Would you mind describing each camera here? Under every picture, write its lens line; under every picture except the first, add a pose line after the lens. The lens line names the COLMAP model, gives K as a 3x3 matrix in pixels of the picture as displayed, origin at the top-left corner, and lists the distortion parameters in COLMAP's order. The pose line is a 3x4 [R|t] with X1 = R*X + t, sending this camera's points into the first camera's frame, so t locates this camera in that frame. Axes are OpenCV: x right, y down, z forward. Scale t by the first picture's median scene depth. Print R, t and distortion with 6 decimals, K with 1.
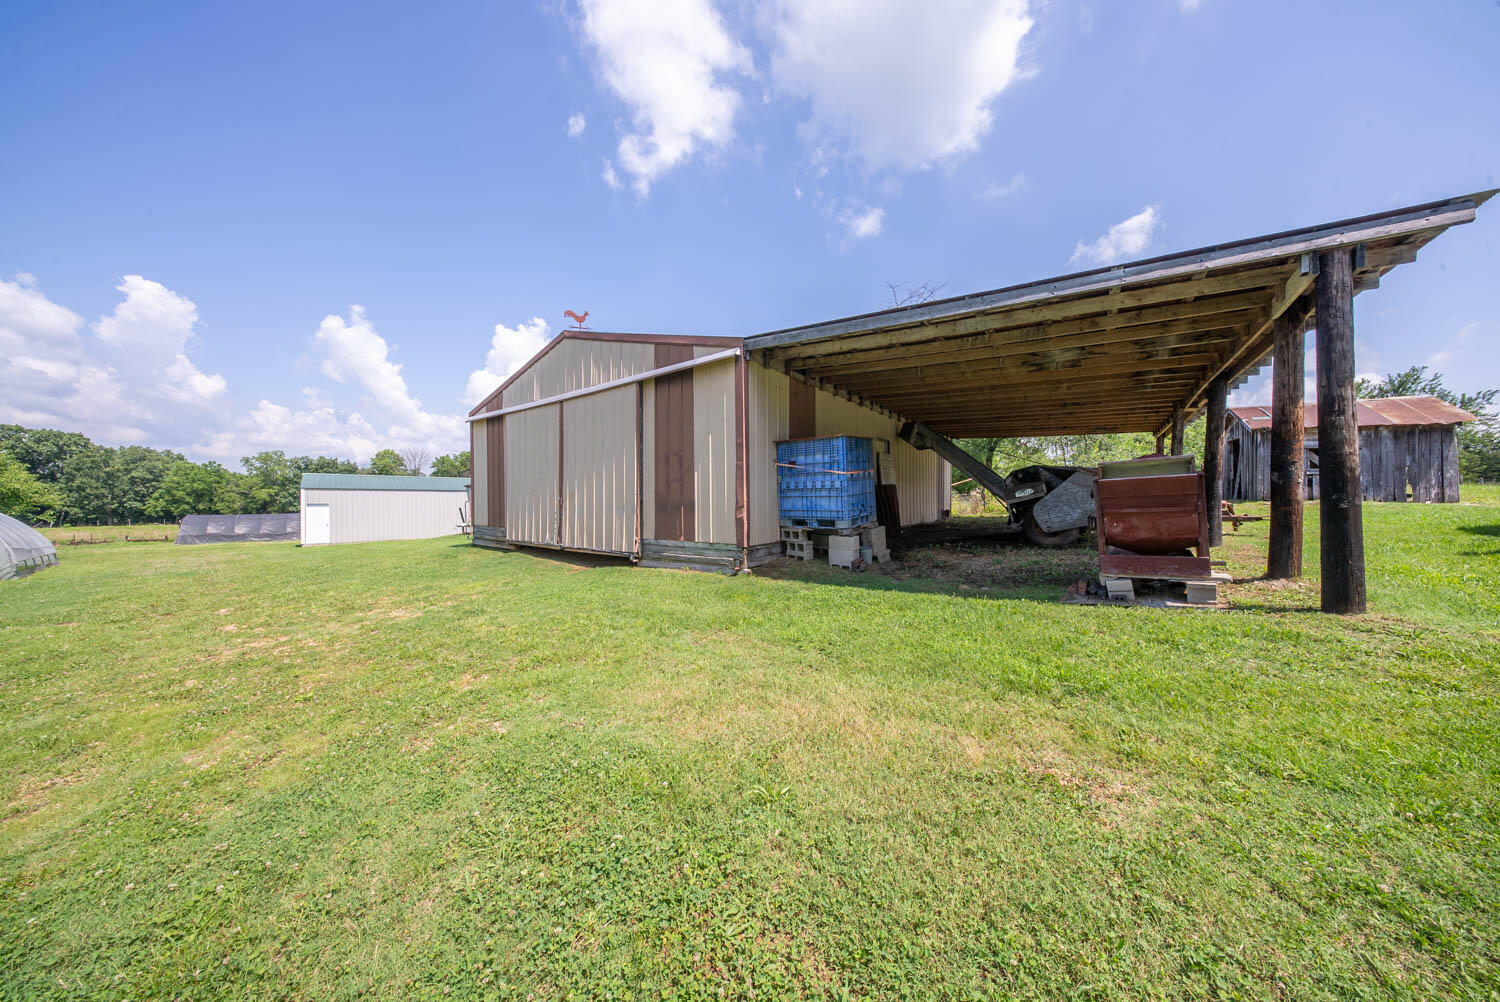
lens RADIAL K [[451.7, 0, 750.0], [0, 451.7, 501.0], [0, 0, 1]] dist [-0.001963, 0.000112]
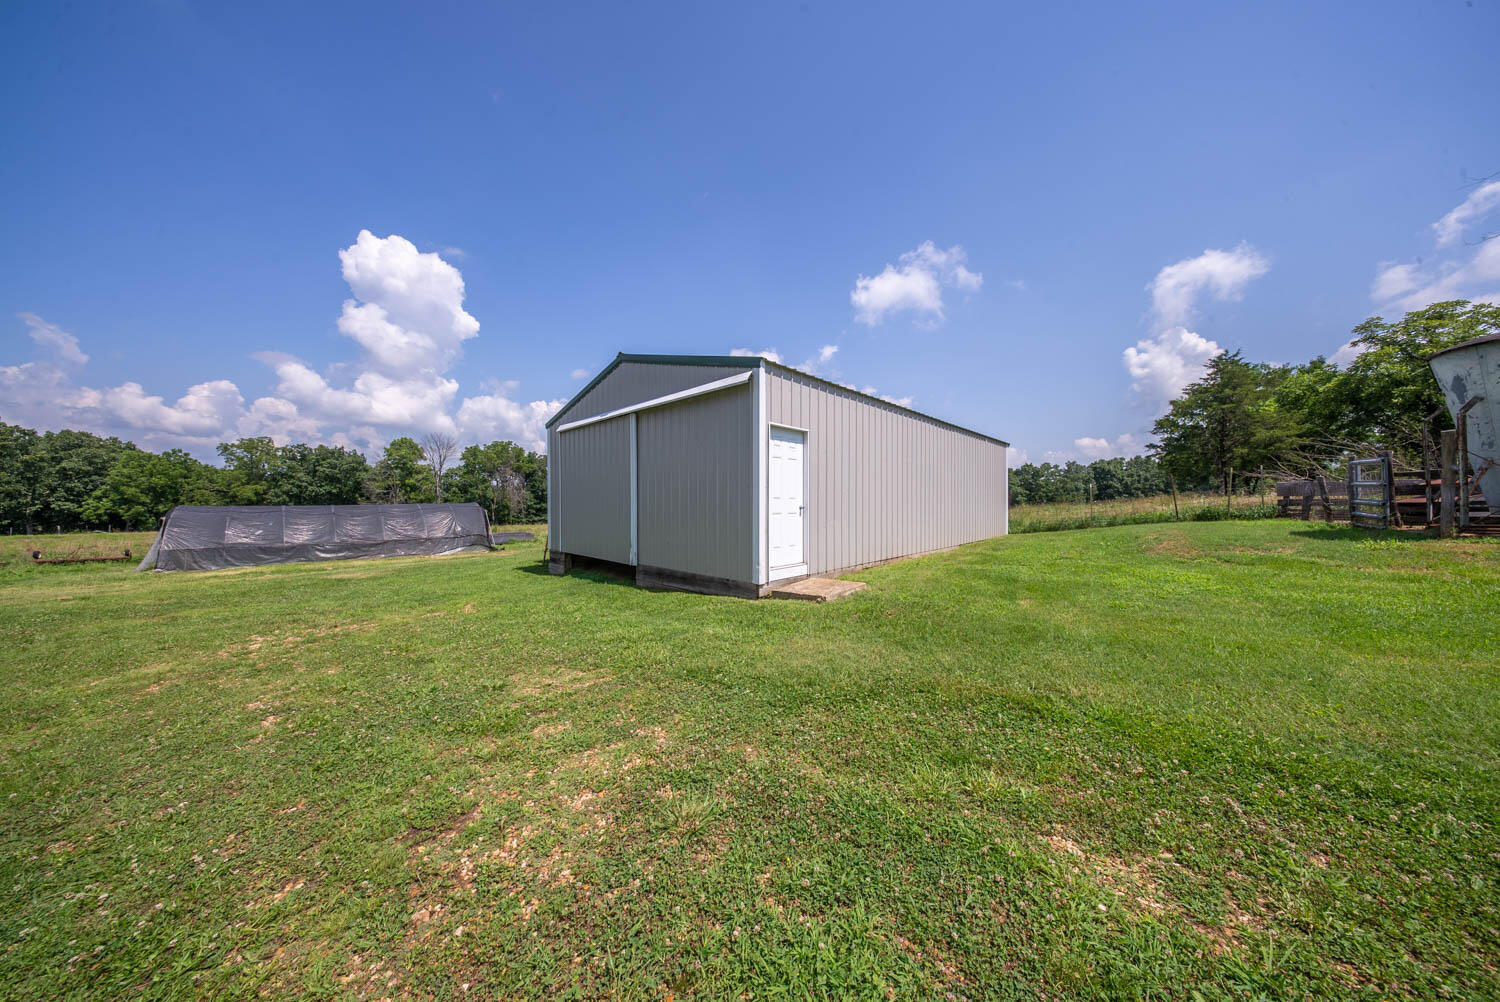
lens RADIAL K [[441.0, 0, 750.0], [0, 441.0, 501.0], [0, 0, 1]] dist [-0.000285, -0.000193]
pose [[0.998342, -0.007356, 0.057083, -0.284007], [0.007810, 0.999940, -0.007735, 0.014173], [-0.057023, 0.008168, 0.998339, 0.211866]]
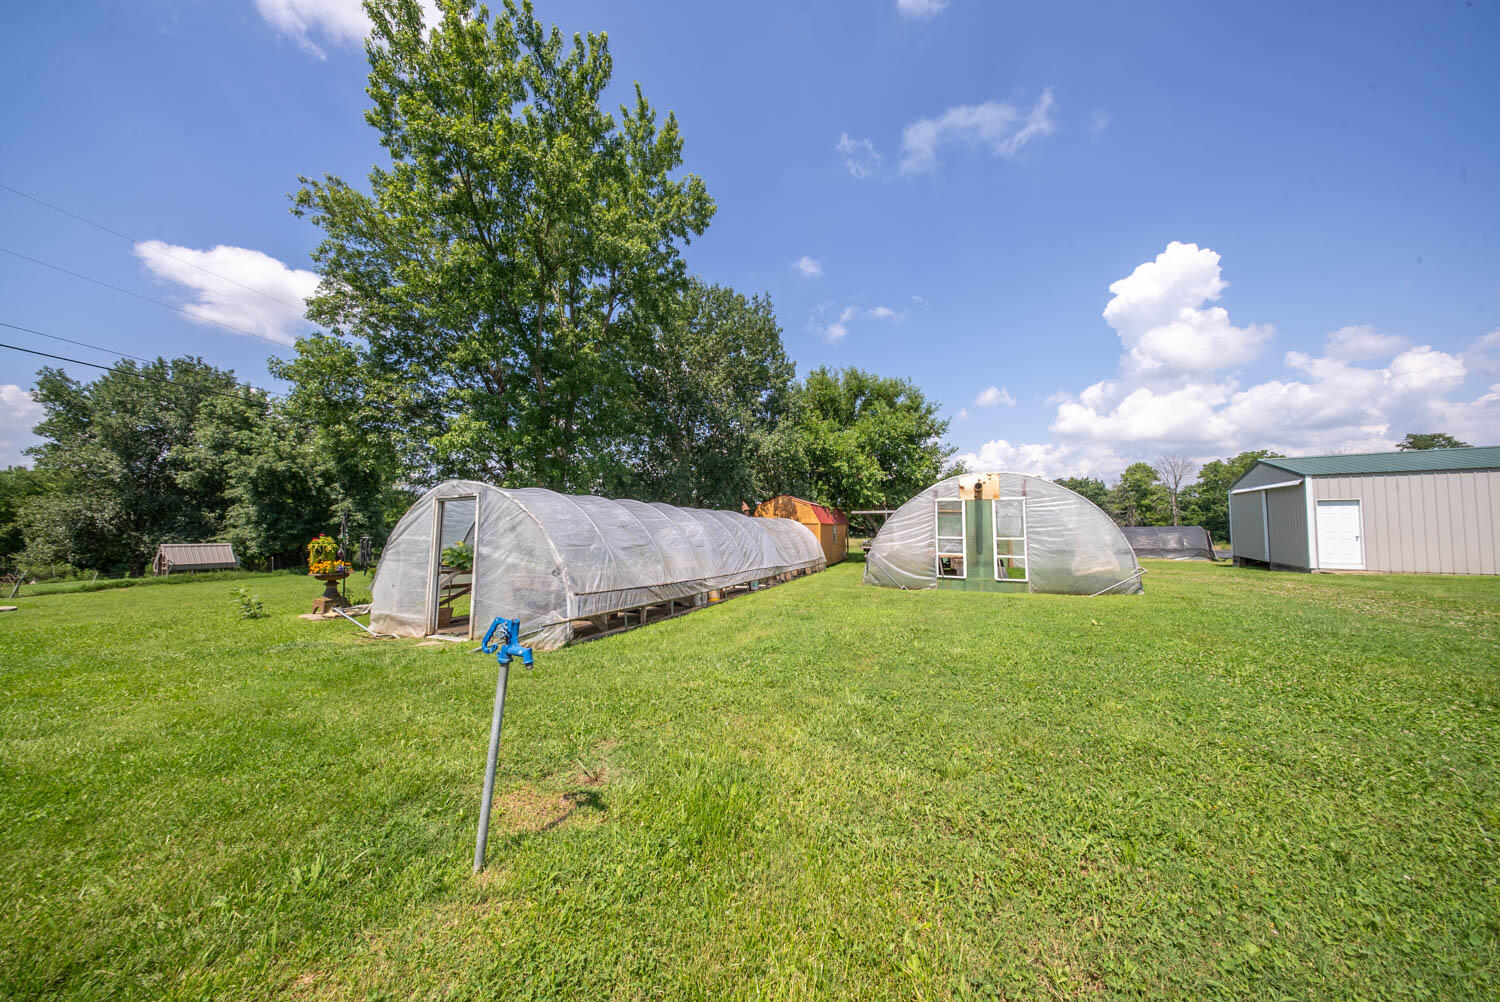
lens RADIAL K [[441.0, 0, 750.0], [0, 441.0, 501.0], [0, 0, 1]] dist [-0.000285, -0.000193]
pose [[0.239278, -0.050283, -0.969648, -0.167067], [0.000782, 0.998668, -0.051595, 0.010078], [0.970951, 0.011587, 0.238999, 0.035921]]
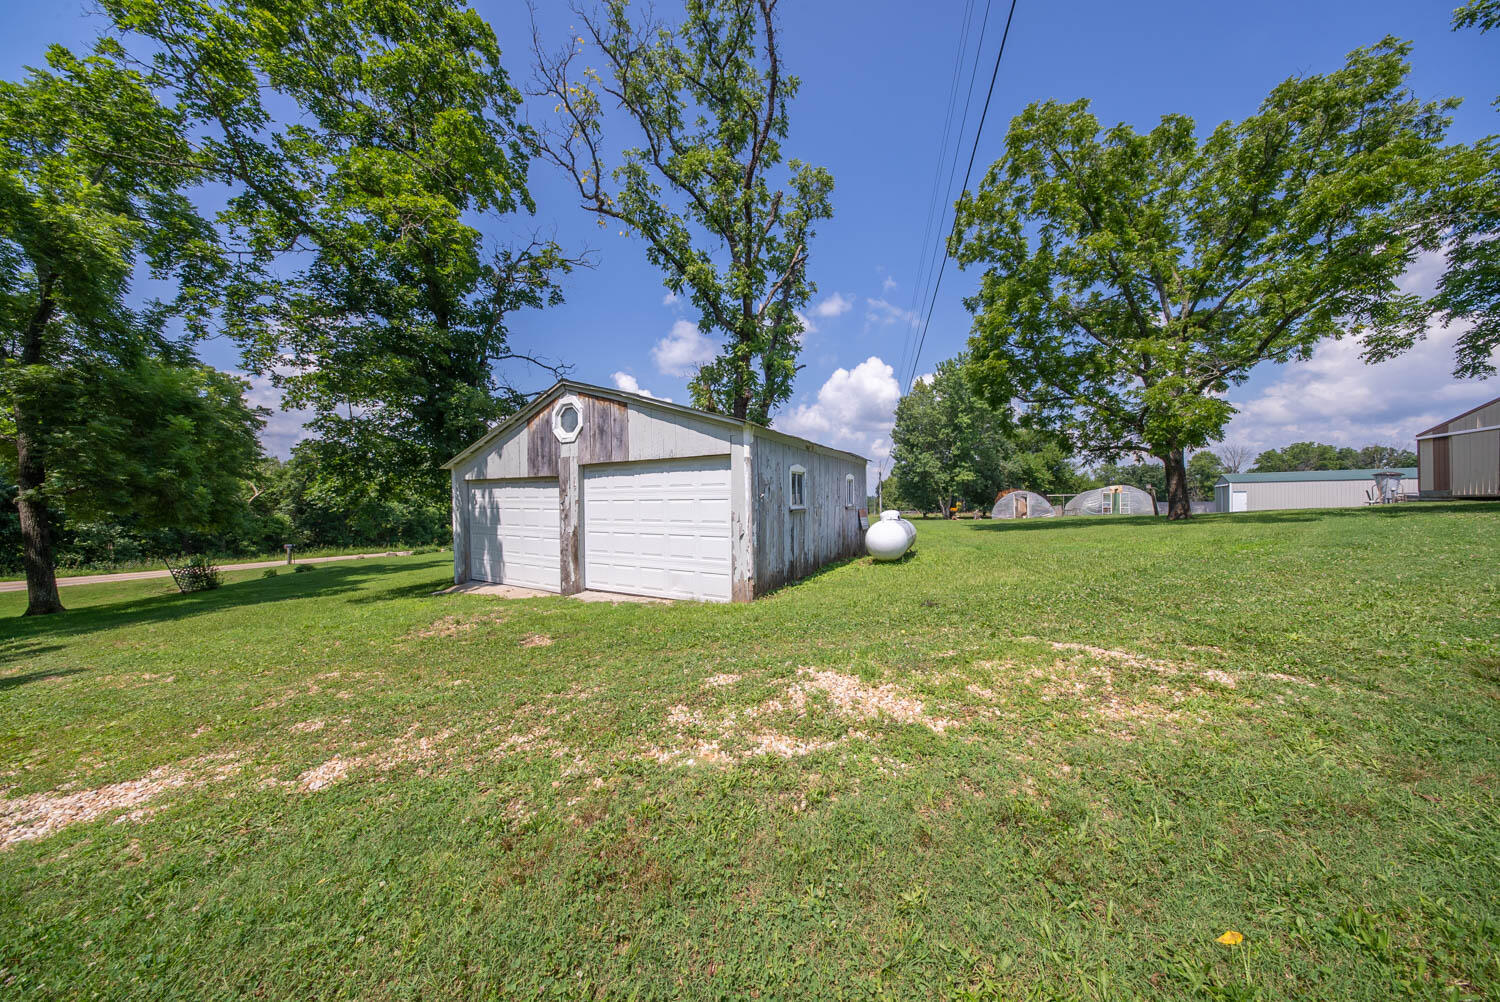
lens RADIAL K [[451.1, 0, 748.8], [0, 451.1, 504.2], [0, 0, 1]] dist [-0.000610, -0.000309]
pose [[0.156984, -0.007102, -0.987576, 0.133294], [0.008912, 0.999944, -0.005775, 0.014488], [0.987561, -0.007895, 0.157038, -0.336375]]
